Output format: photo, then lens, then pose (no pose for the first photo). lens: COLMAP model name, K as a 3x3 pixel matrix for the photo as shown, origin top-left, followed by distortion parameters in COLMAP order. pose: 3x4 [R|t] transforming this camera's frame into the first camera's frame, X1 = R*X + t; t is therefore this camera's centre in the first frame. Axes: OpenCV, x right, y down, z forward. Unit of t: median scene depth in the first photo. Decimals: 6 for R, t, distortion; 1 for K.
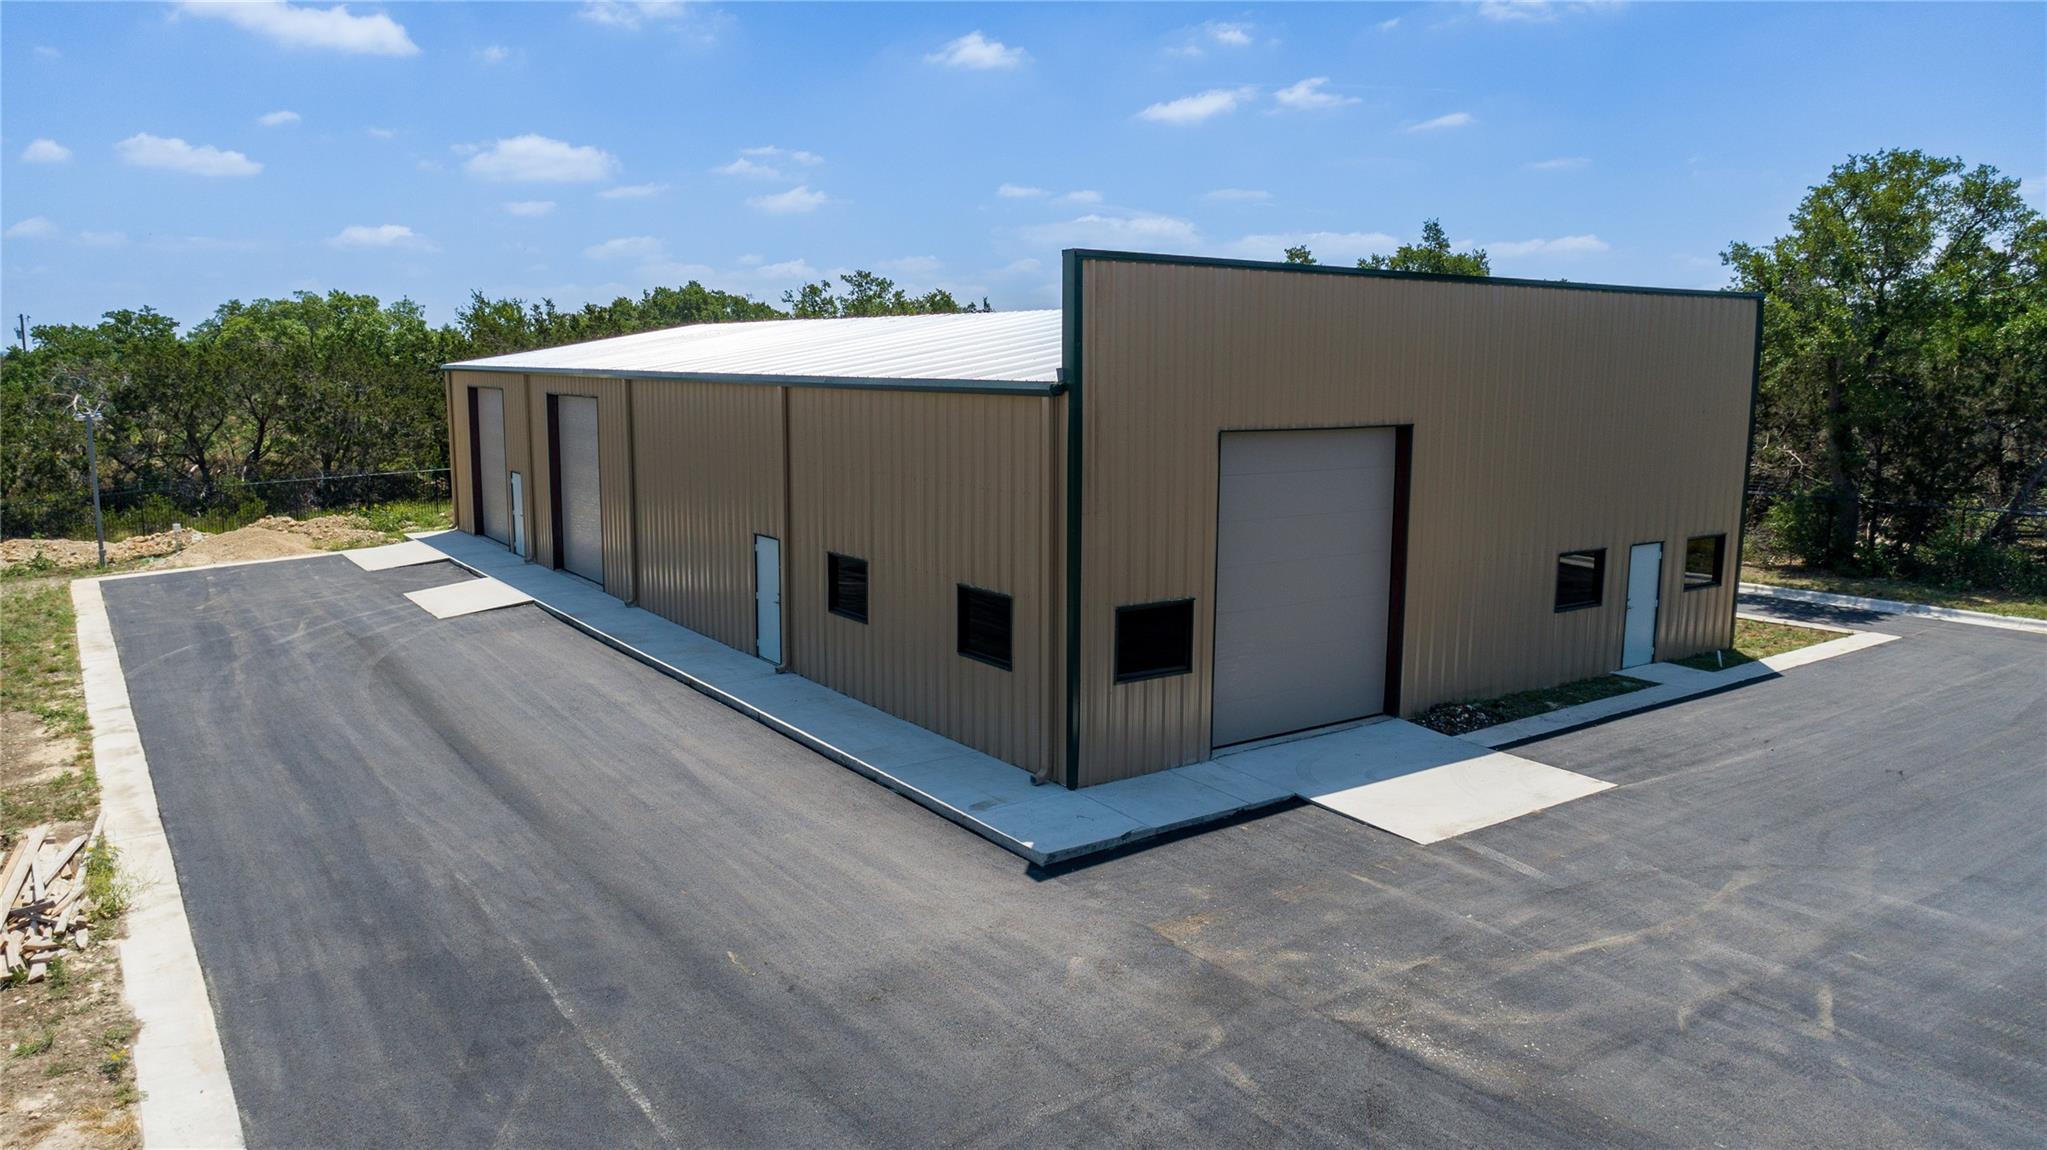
lens RADIAL K [[1380.1, 0, 1023.5], [0, 1380.1, 575.0], [0, 0, 1]] dist [0.002325, 0.000526]
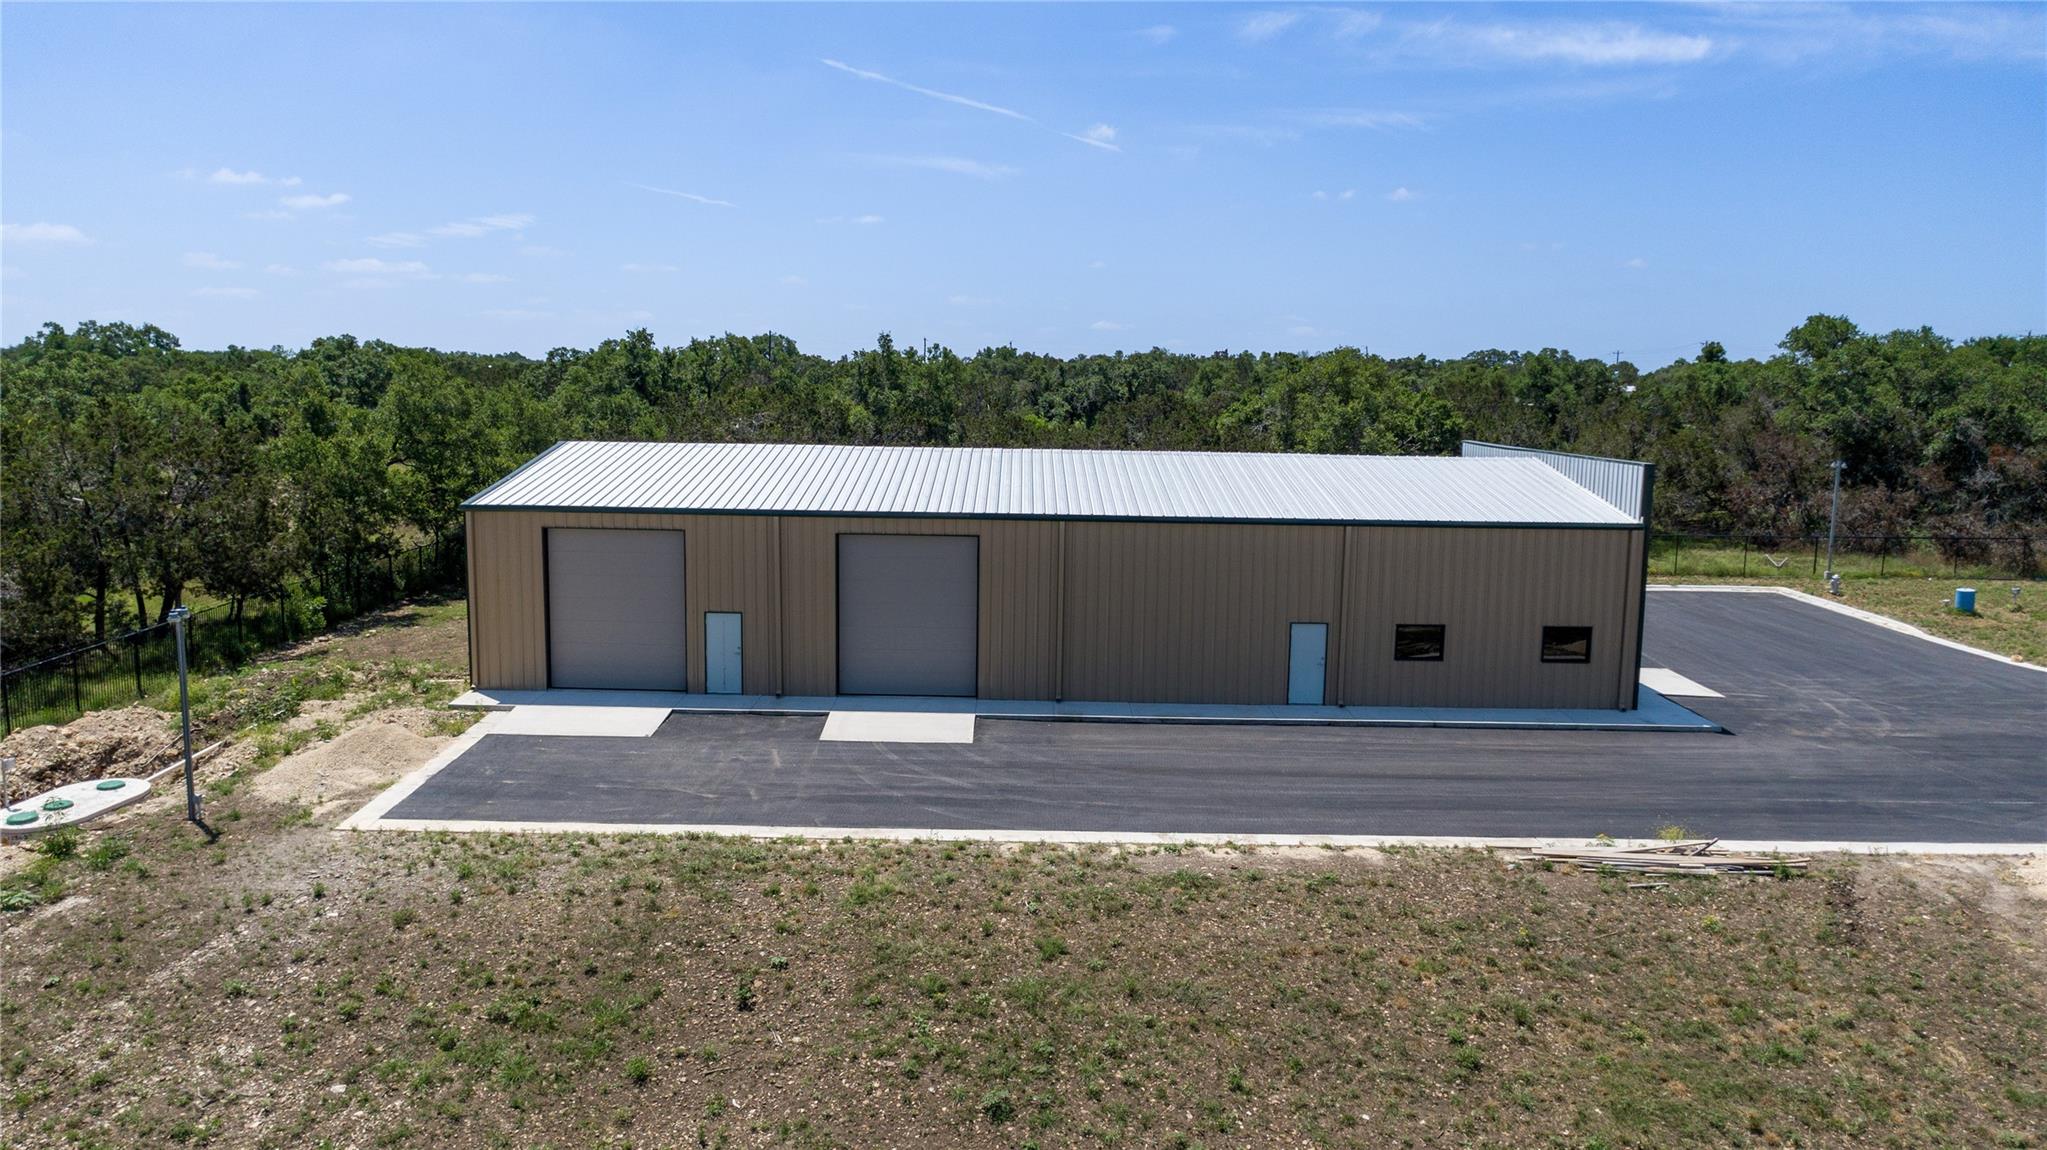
lens RADIAL K [[1343.0, 0, 1023.5], [0, 1343.0, 575.0], [0, 0, 1]] dist [0.003693, 0.002468]
pose [[0.564396, -0.112004, 0.817871, -1.723772], [0.108899, 0.992196, 0.060729, -0.224703], [-0.818290, 0.054790, 0.572188, 0.429297]]
